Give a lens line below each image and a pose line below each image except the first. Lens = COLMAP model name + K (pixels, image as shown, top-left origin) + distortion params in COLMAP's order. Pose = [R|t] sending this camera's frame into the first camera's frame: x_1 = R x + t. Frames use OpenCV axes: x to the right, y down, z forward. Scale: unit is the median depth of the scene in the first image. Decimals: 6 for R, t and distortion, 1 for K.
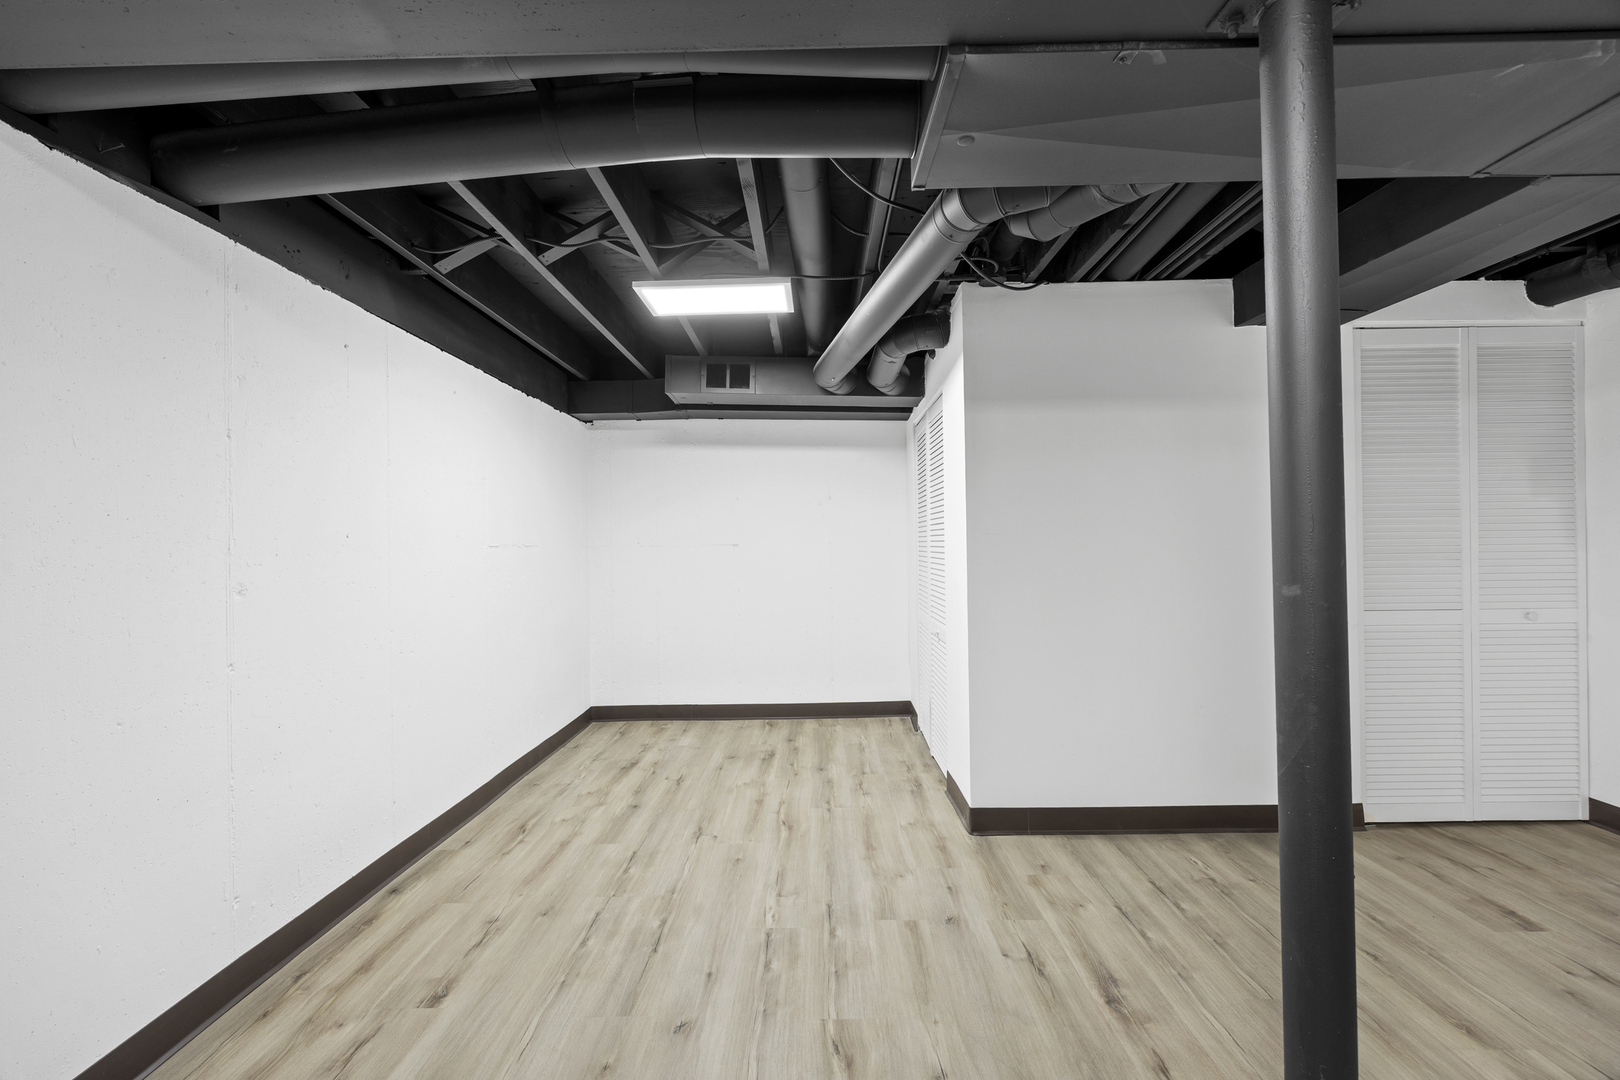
lens RADIAL K [[622.3, 0, 805.9], [0, 622.3, 542.8], [0, 0, 1]] dist [-0.006409, 0.000884]
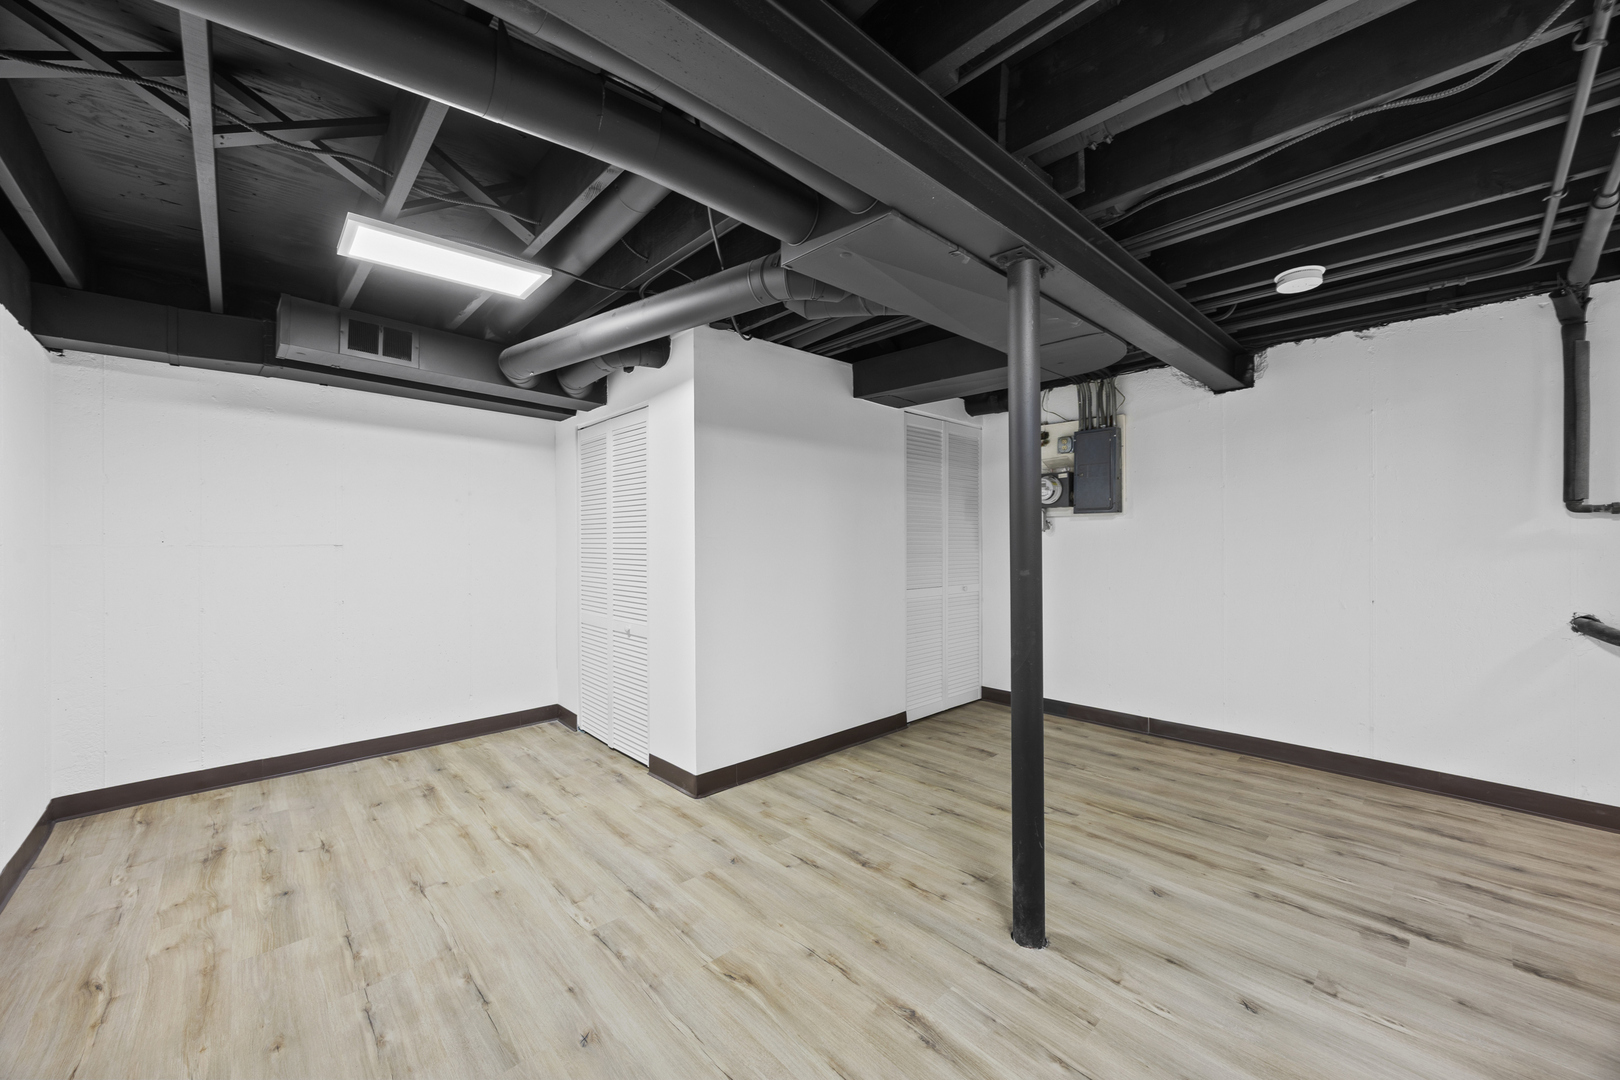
lens RADIAL K [[622.3, 0, 793.6], [0, 622.3, 539.3], [0, 0, 1]] dist [-0.006409, 0.000884]
pose [[0.725859, 0.012873, 0.687723, -0.417273], [-0.007165, 0.999912, -0.011154, 0.000776], [-0.687807, 0.003168, 0.725887, 0.039959]]
